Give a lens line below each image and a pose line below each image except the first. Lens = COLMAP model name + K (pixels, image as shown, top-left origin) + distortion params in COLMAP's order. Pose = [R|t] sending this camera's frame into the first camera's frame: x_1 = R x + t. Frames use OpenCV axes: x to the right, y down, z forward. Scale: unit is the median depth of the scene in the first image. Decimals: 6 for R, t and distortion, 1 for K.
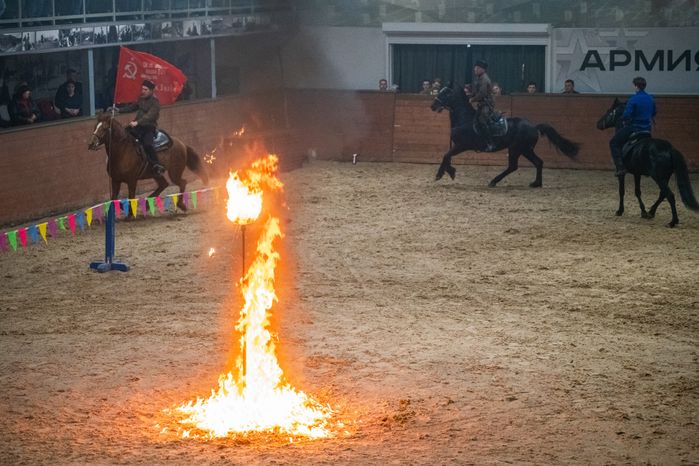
lens RADIAL K [[2110.4, 0, 347.9], [0, 2110.4, 235.1], [0, 0, 1]] dist [0.327878, 0.000000]
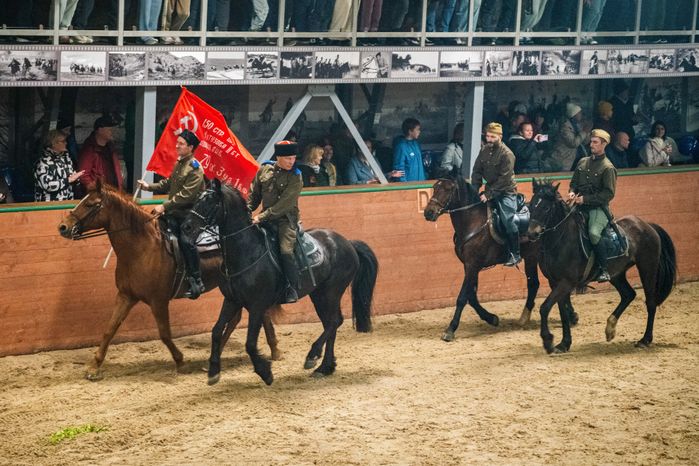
lens RADIAL K [[2110.4, 0, 367.9], [0, 2110.4, 222.0], [0, 0, 1]] dist [0.327878, 0.000000]
pose [[0.888917, 0.113015, -0.443908, 0.201196], [-0.115758, 0.993055, 0.021020, -0.067405], [0.443201, 0.032701, 0.895826, 0.471866]]
